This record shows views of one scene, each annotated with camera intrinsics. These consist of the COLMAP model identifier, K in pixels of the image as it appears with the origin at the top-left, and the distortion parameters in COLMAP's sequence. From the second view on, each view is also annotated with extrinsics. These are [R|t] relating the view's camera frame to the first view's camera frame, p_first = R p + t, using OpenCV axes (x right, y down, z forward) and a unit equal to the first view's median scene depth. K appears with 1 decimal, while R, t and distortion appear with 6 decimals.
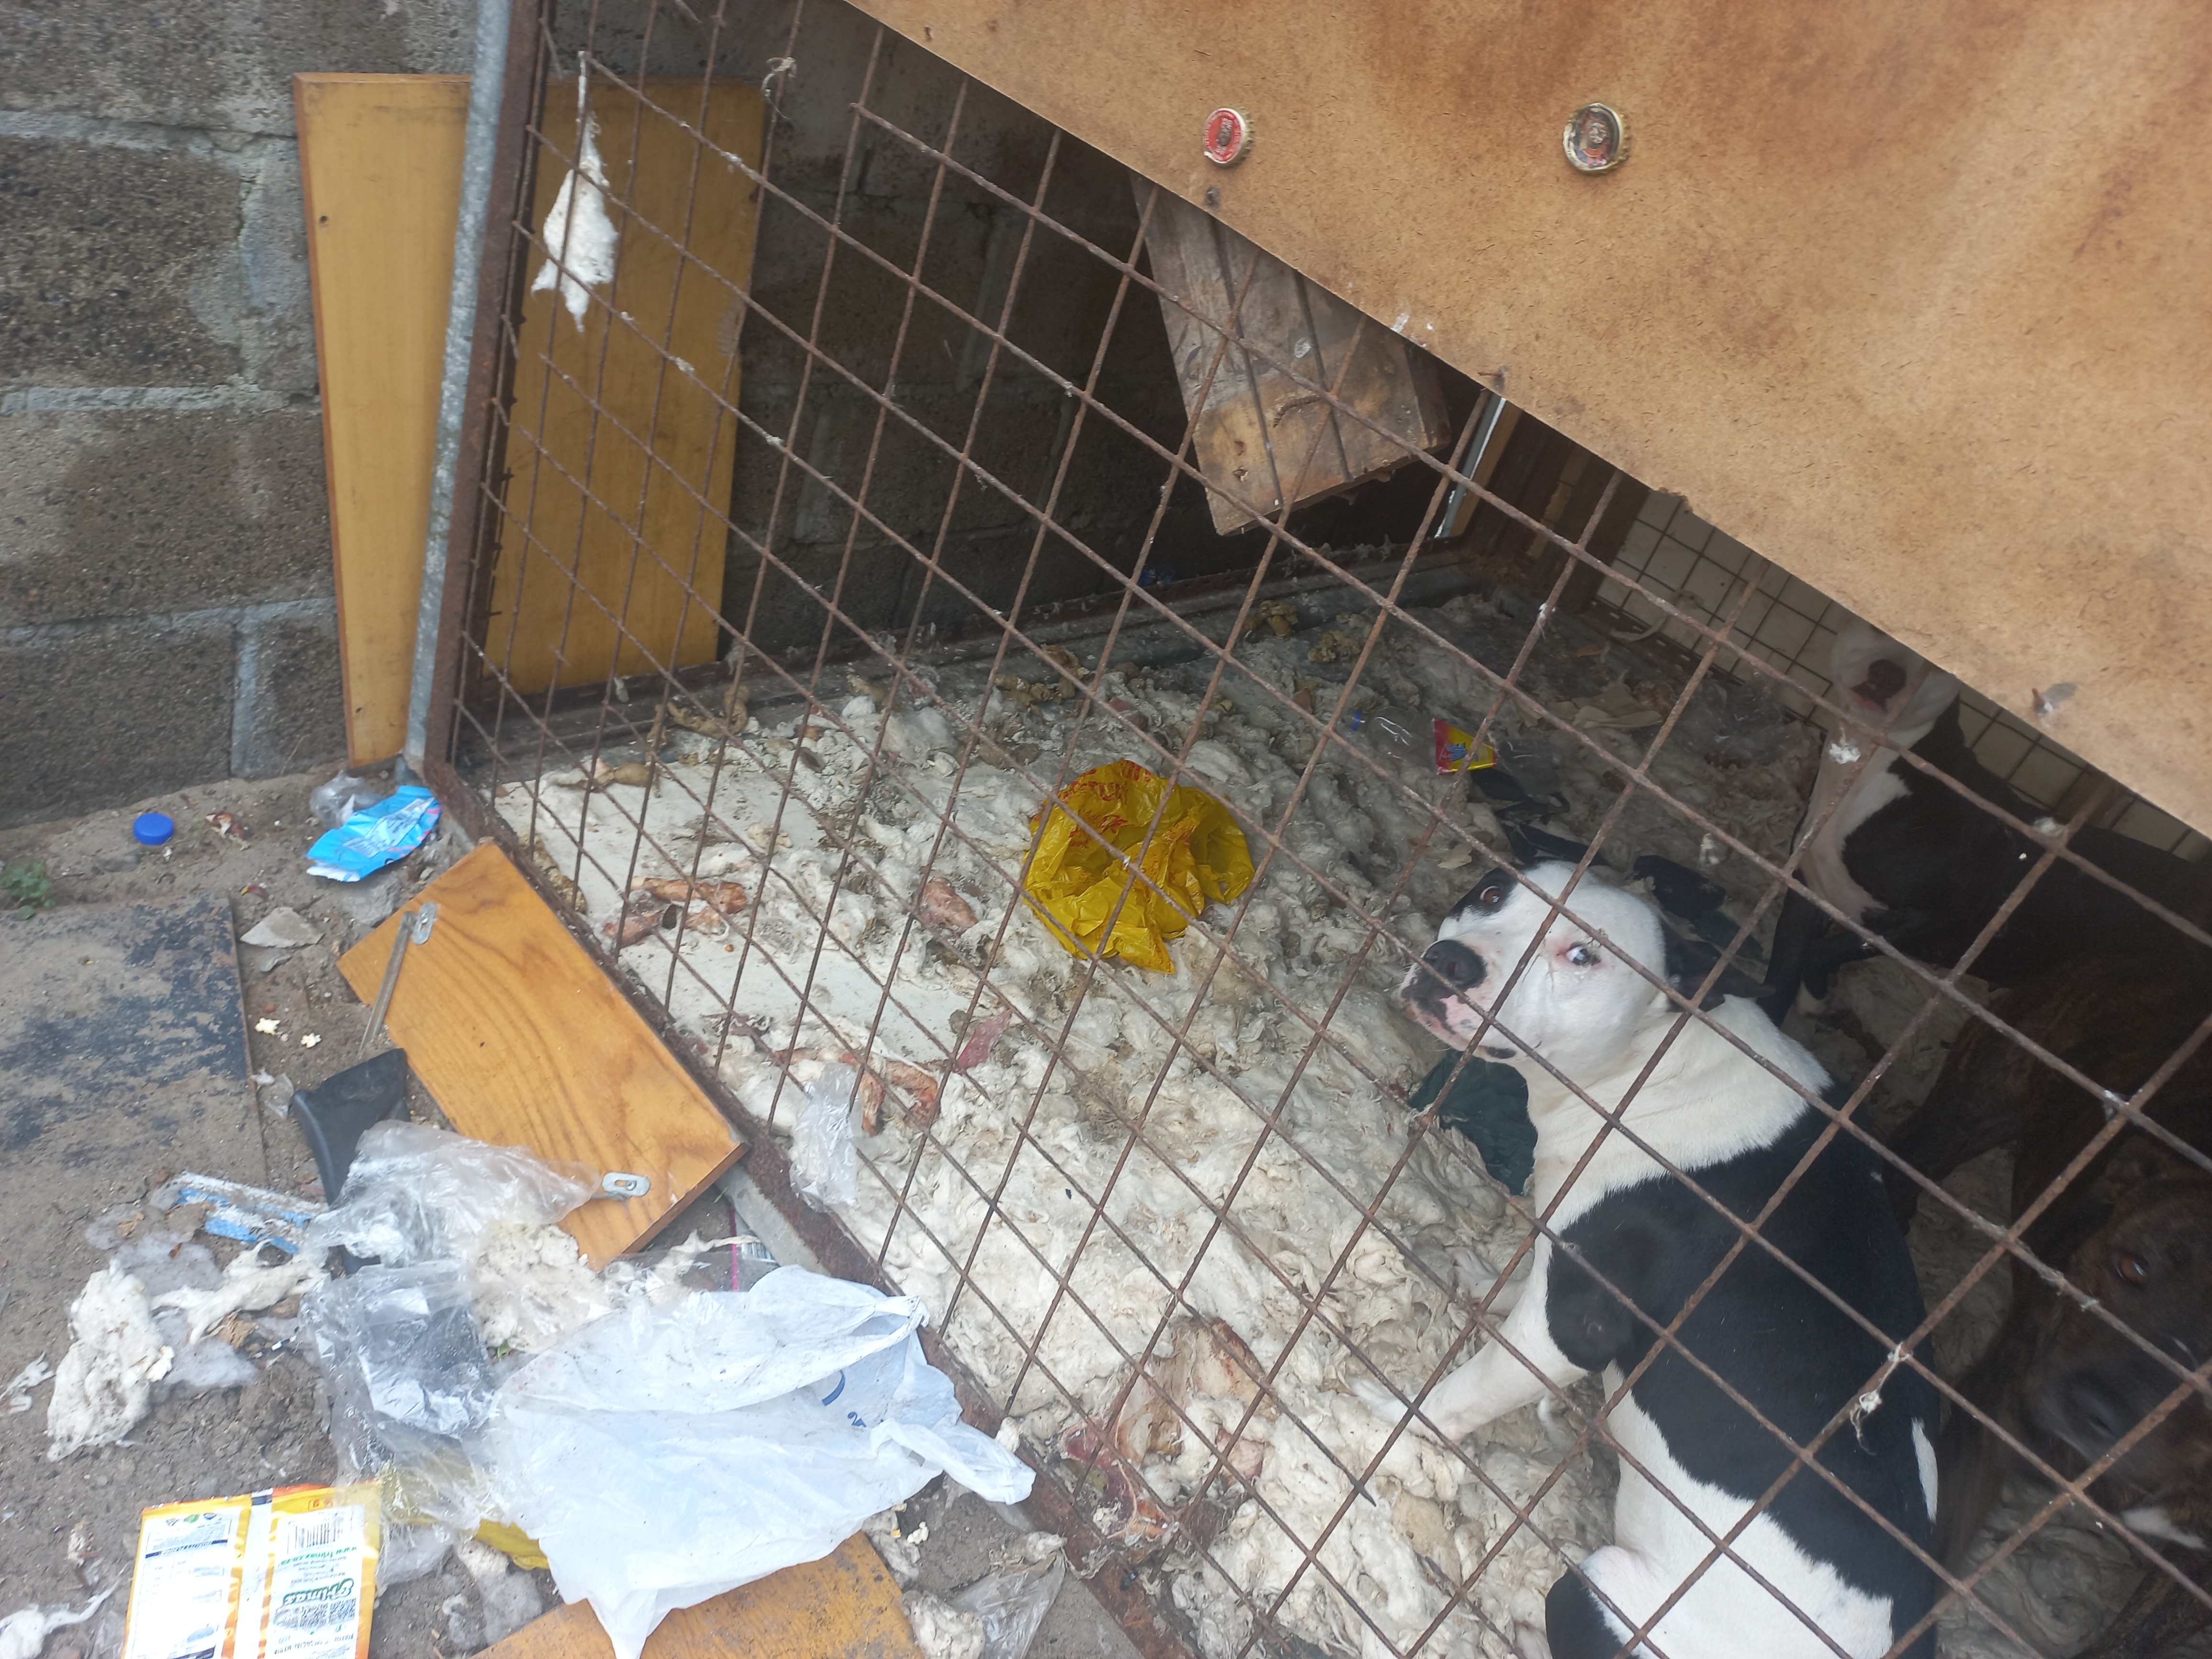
lens RADIAL K [[1631.0, 0, 1102.8], [0, 1631.0, 815.6], [0, 0, 1]] dist [-0.001714, 0.016574]
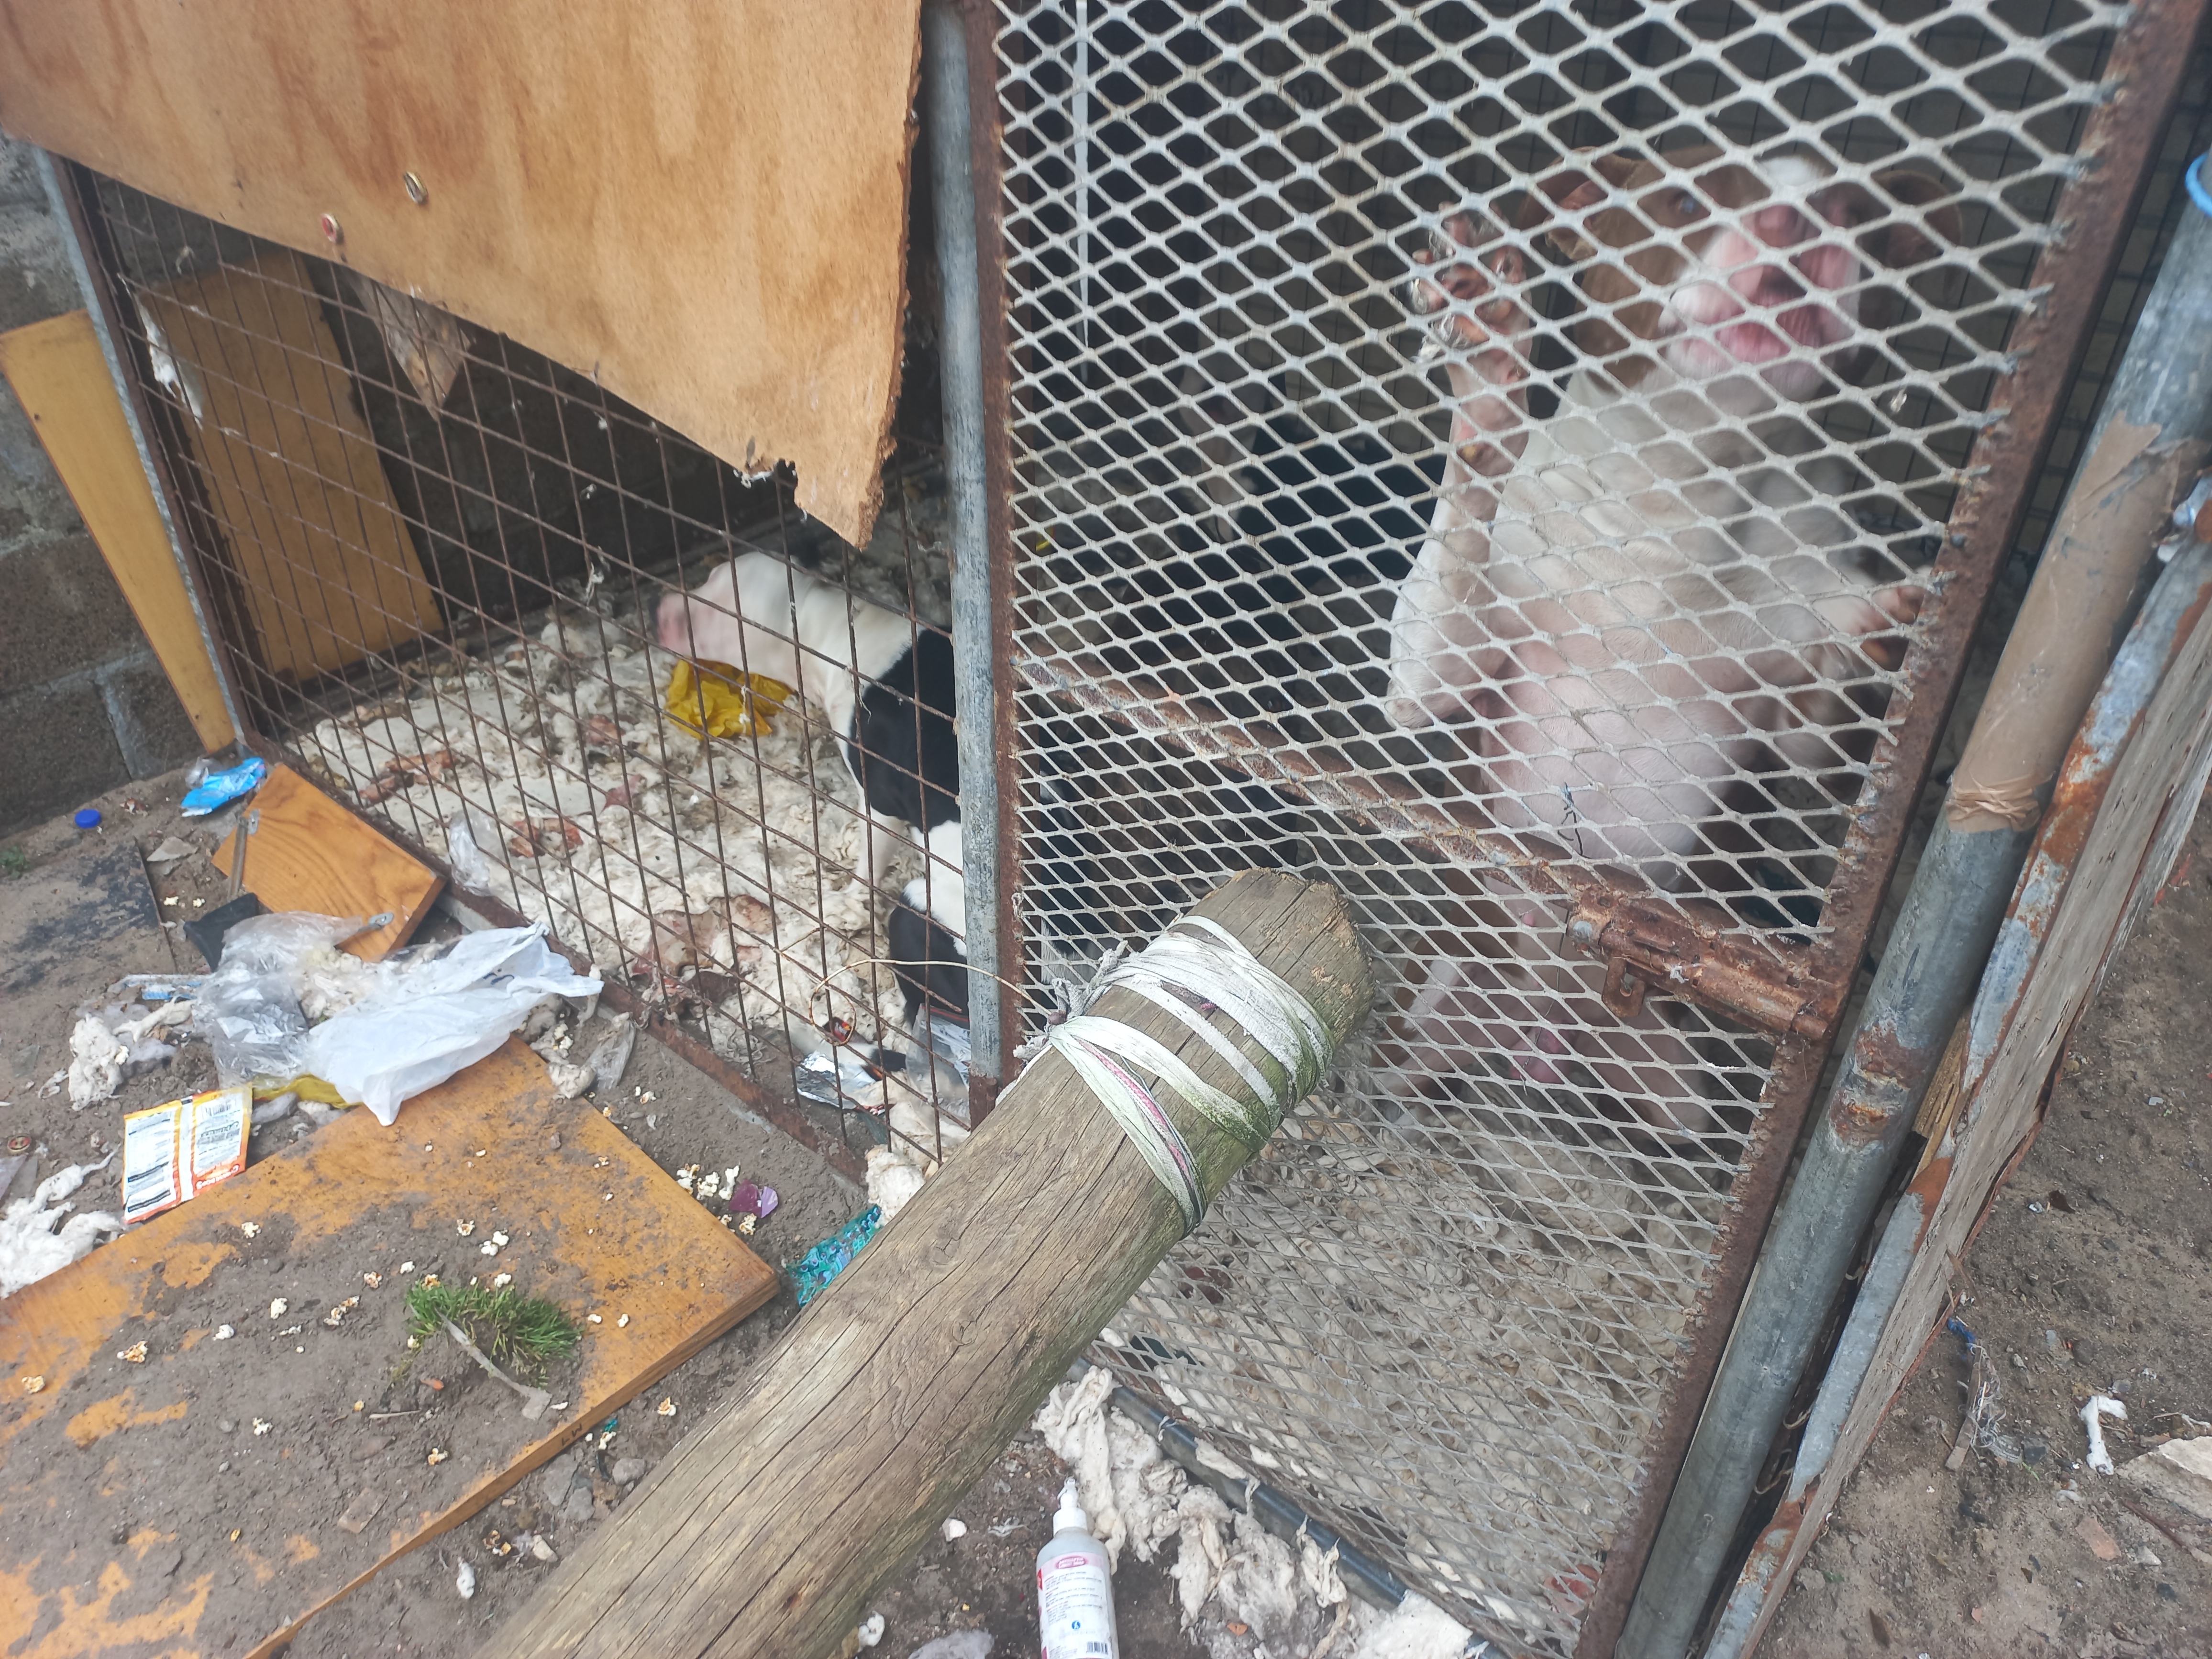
lens RADIAL K [[1631.0, 0, 1113.9], [0, 1631.0, 833.8], [0, 0, 1]] dist [-0.001714, 0.016574]
pose [[0.951208, -0.294204, -0.092996, 0.446080], [0.296633, 0.954901, 0.013165, 0.256573], [0.084928, -0.040108, 0.995579, -0.437605]]
